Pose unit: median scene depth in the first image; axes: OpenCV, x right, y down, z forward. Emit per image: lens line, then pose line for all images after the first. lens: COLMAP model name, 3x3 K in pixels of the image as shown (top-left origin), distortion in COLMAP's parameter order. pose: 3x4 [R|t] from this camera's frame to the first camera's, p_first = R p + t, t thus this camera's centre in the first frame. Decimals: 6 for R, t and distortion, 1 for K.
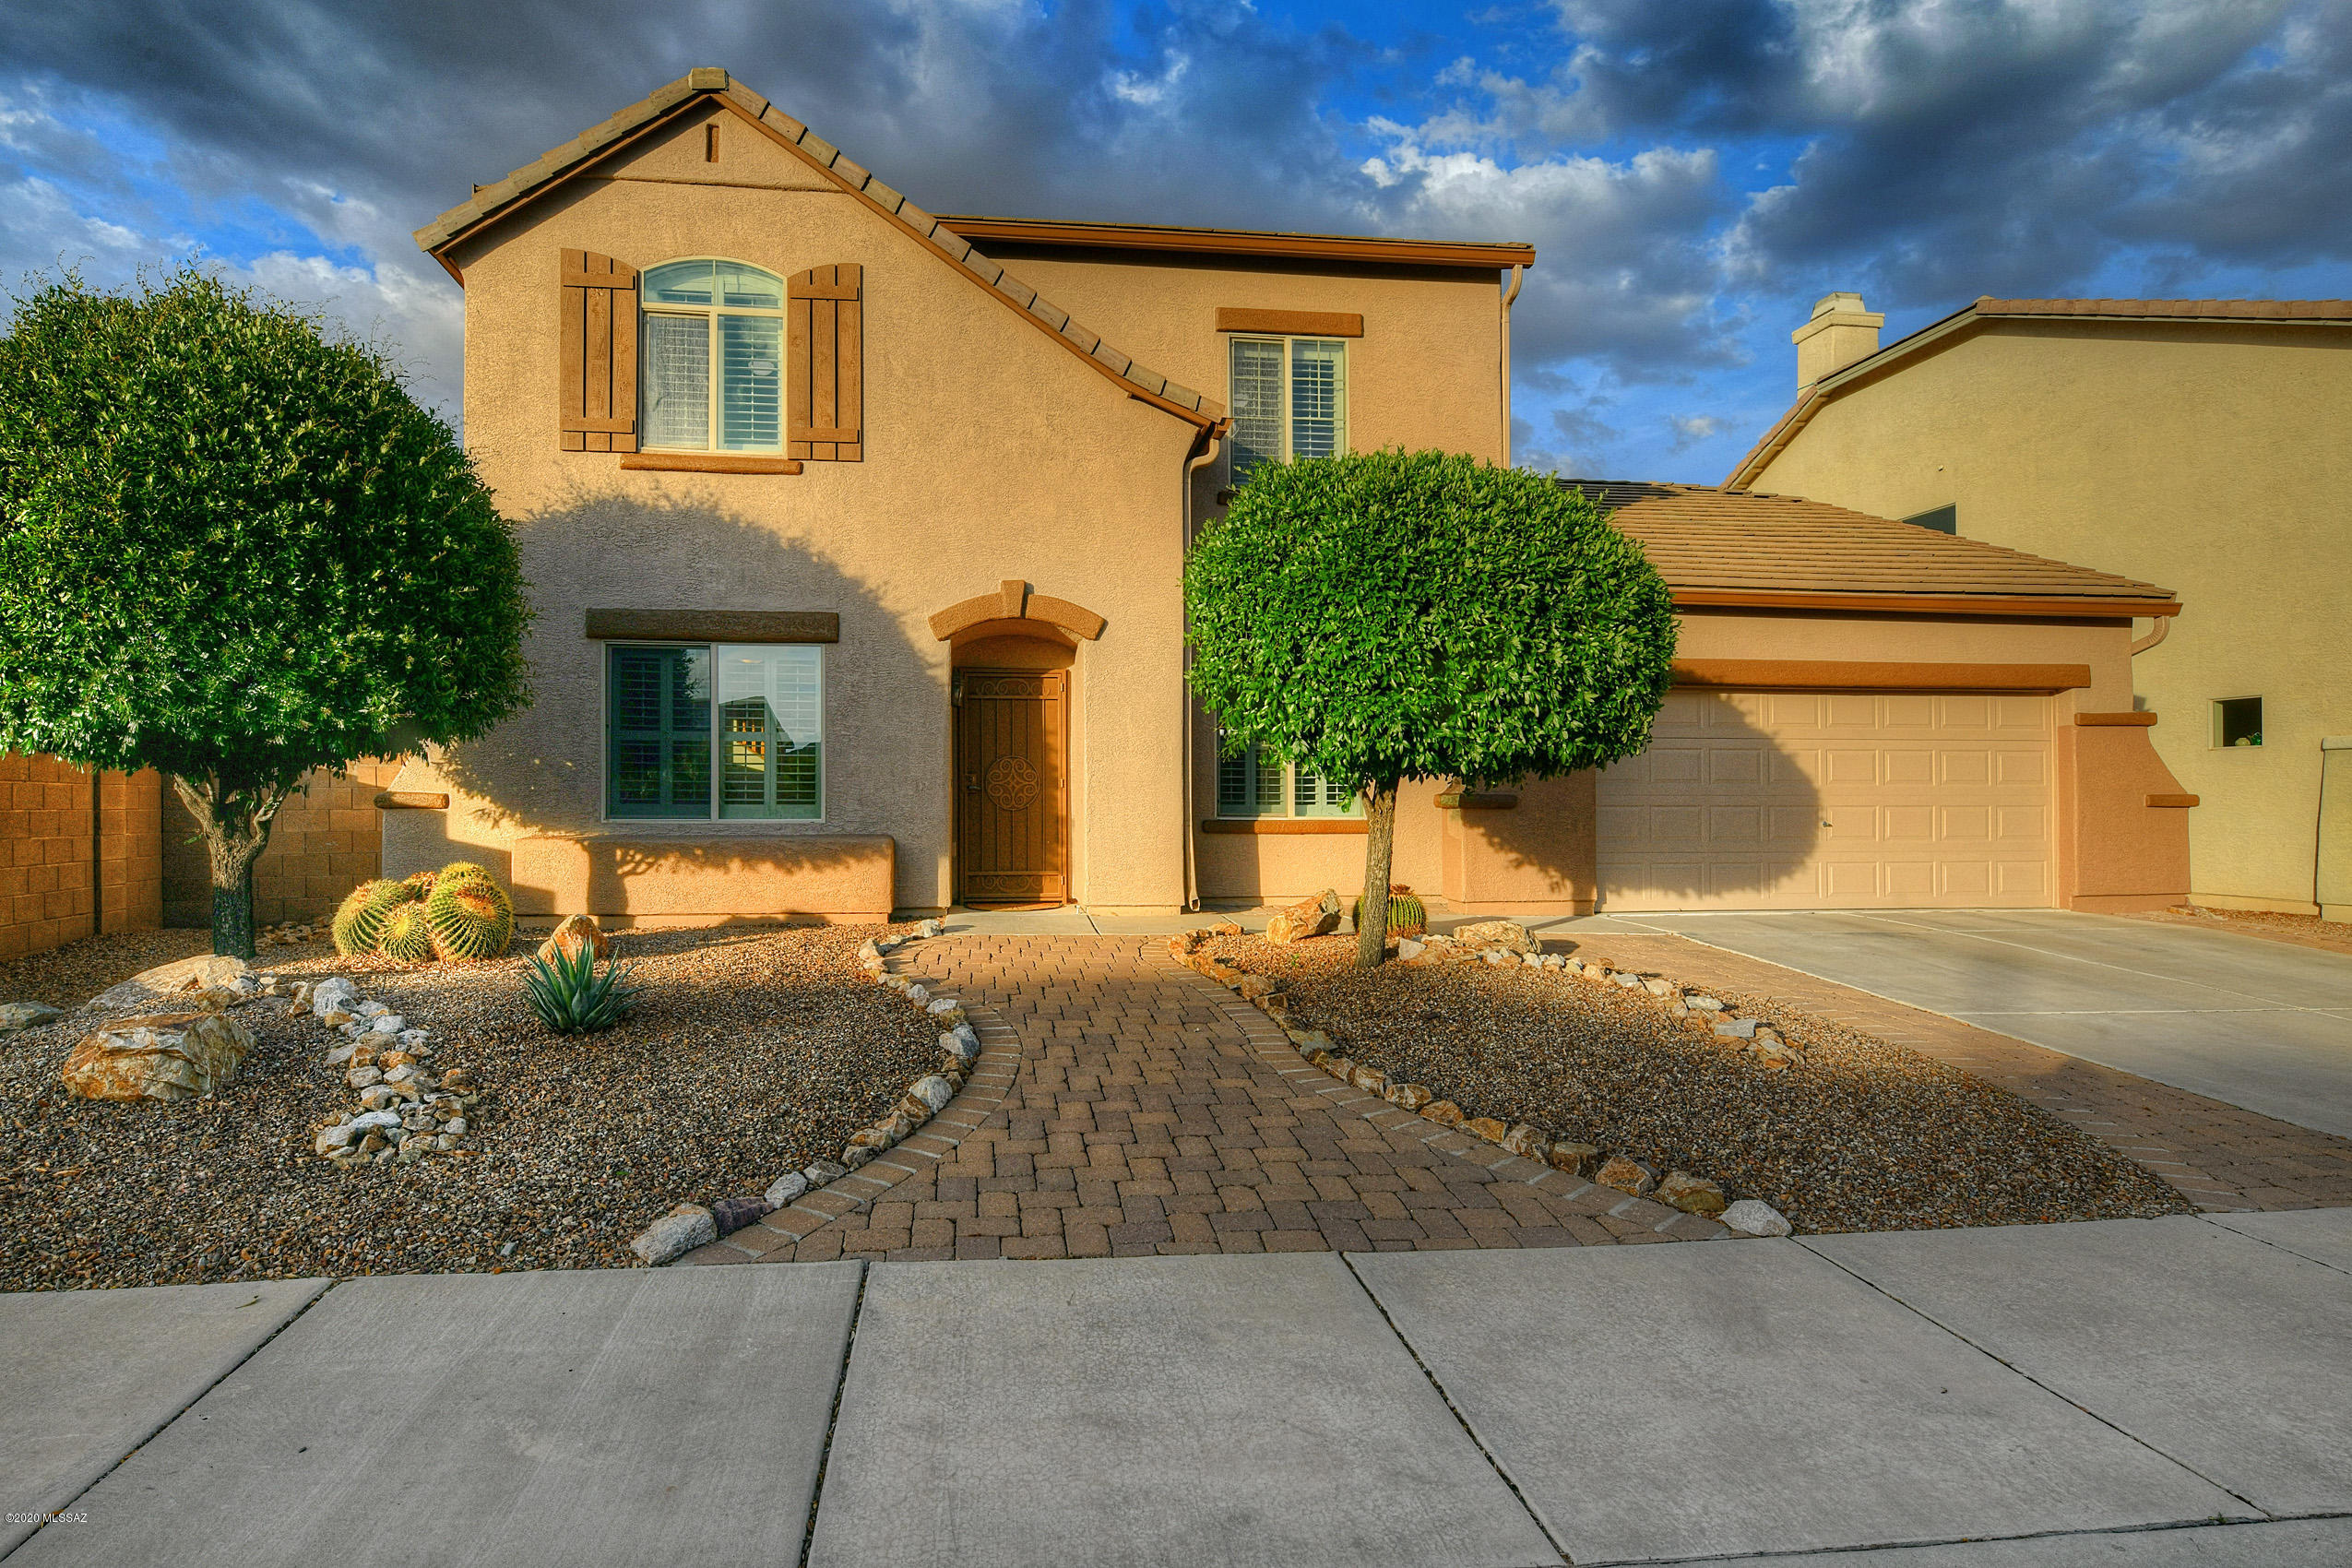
lens RADIAL K [[1236.4, 0, 1169.2], [0, 1236.4, 776.2], [0, 0, 1]] dist [-0.007233, 0.000309]
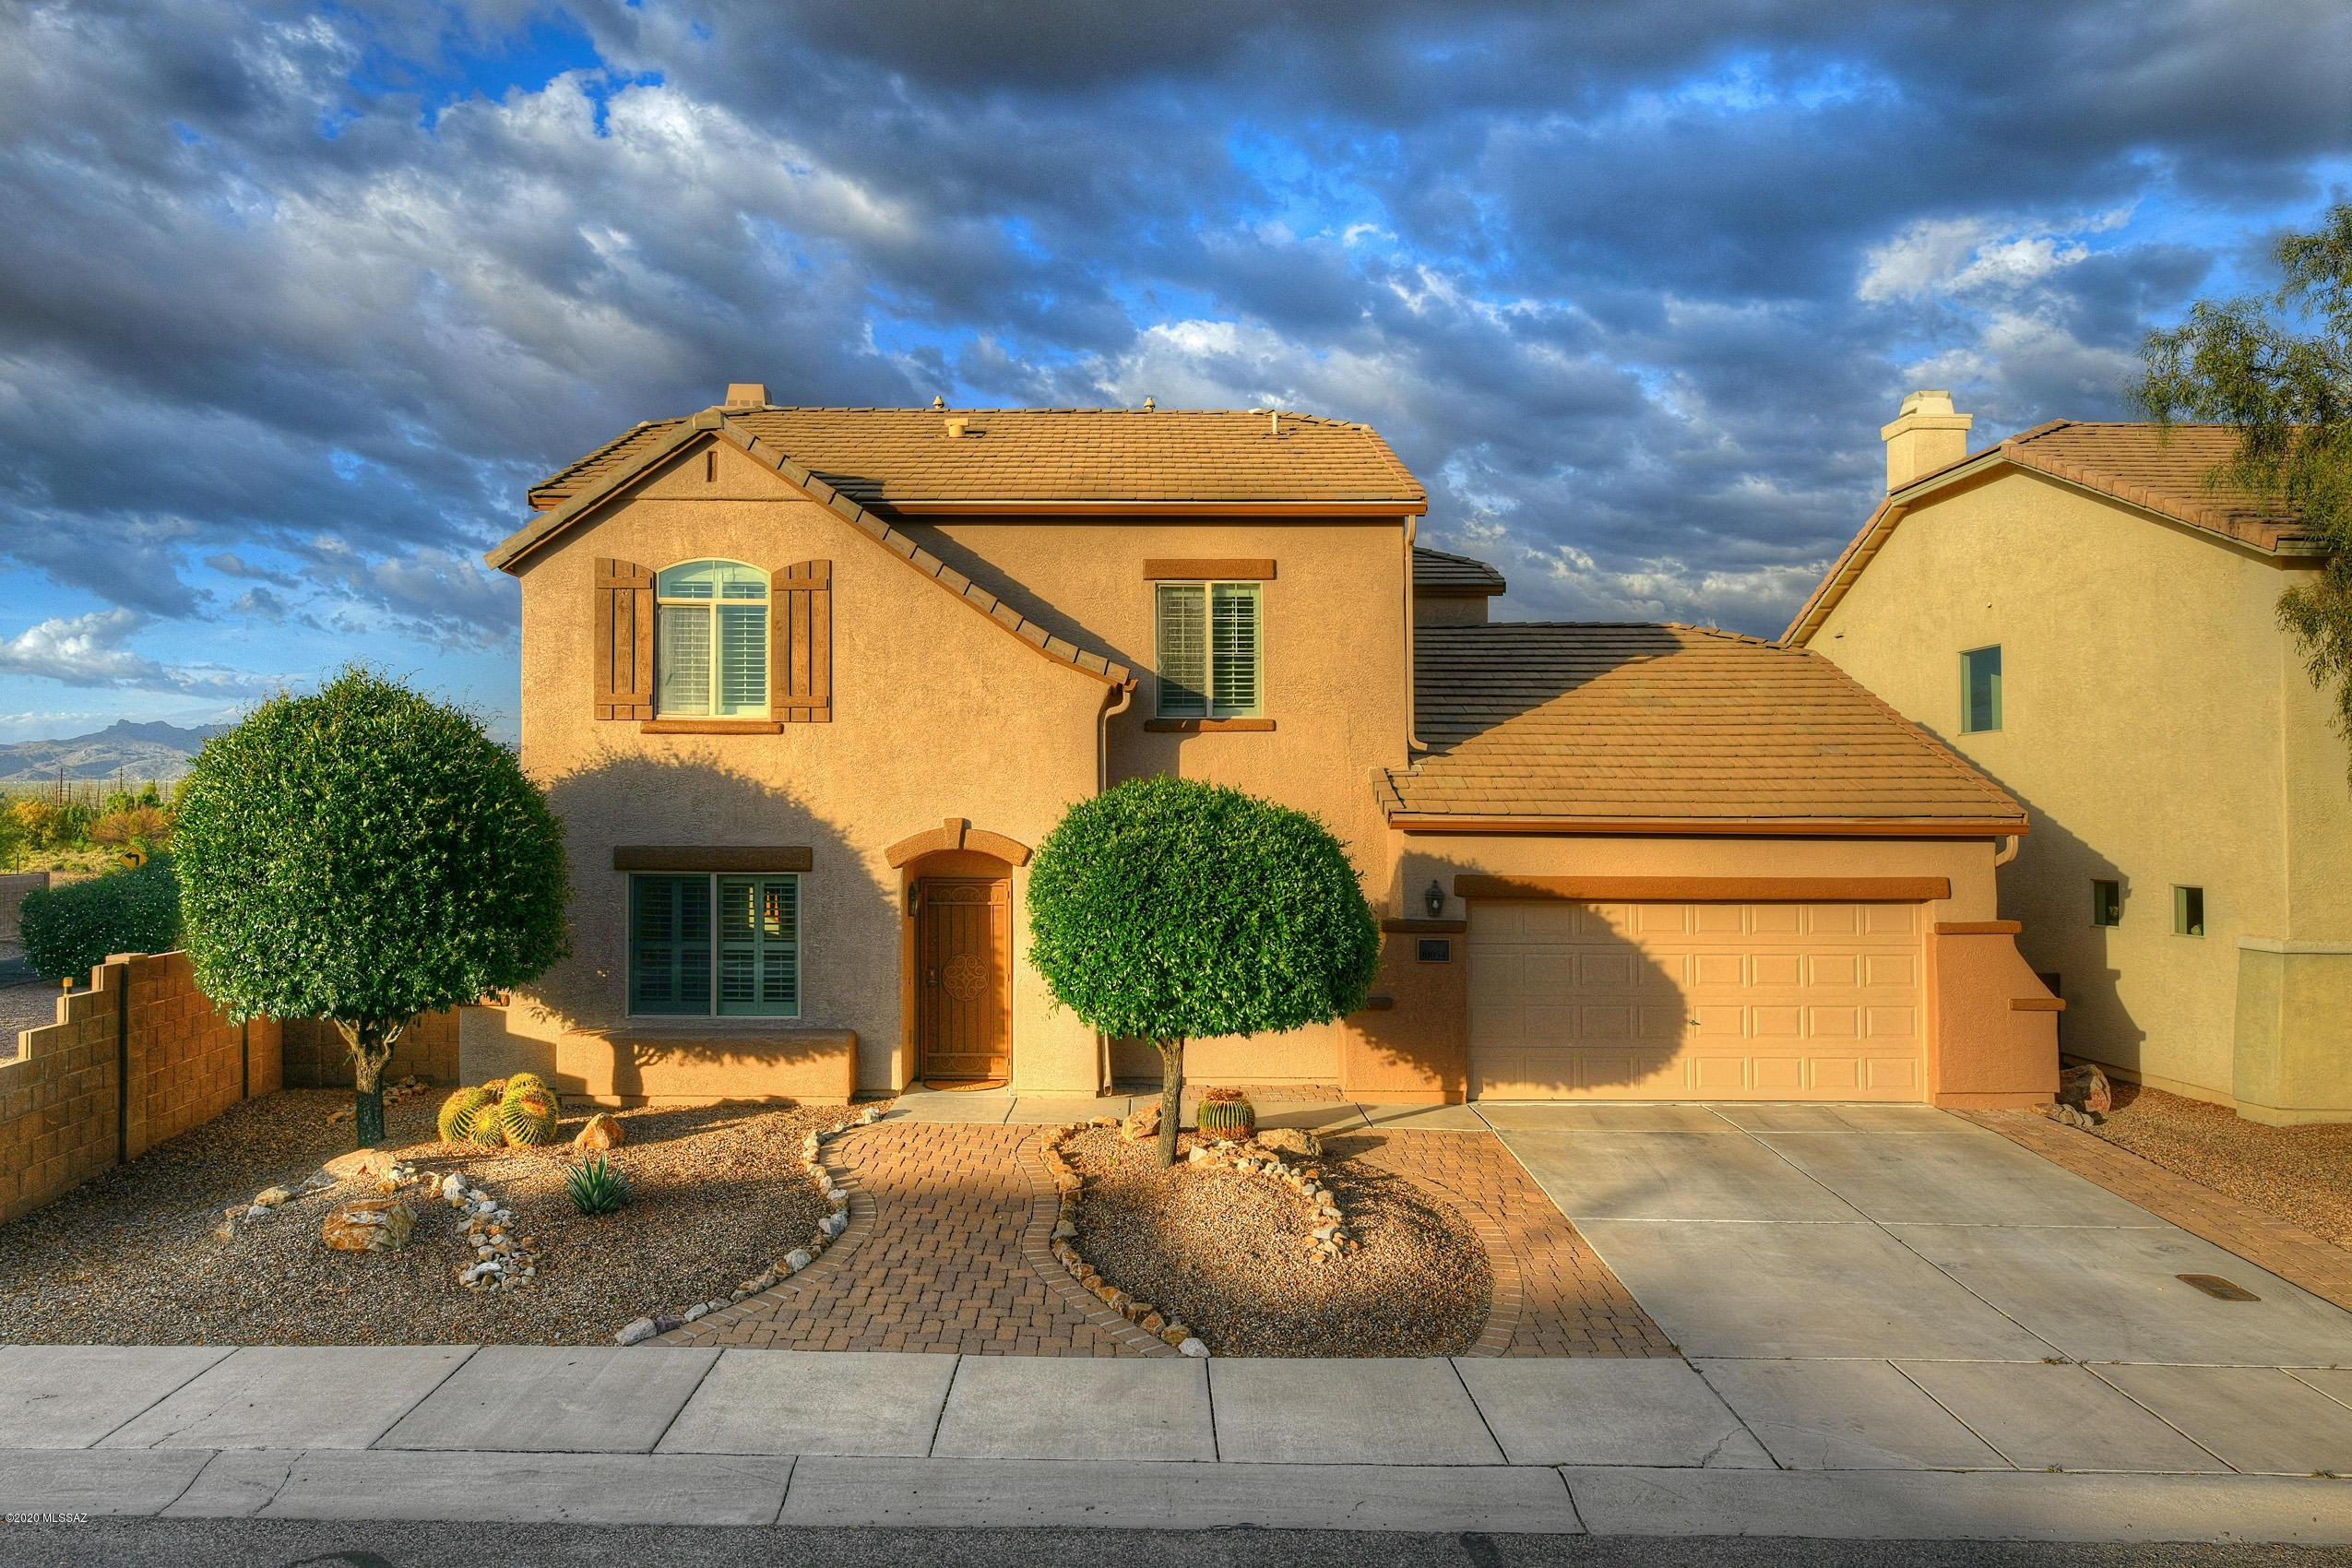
lens RADIAL K [[1630.6, 0, 1178.2], [0, 1630.6, 787.9], [0, 0, 1]] dist [-0.001744, -0.000939]
pose [[0.992446, -0.001810, -0.122666, 0.301698], [0.000679, 0.999957, -0.009268, -0.184008], [0.122677, 0.009115, 0.992405, -0.576518]]
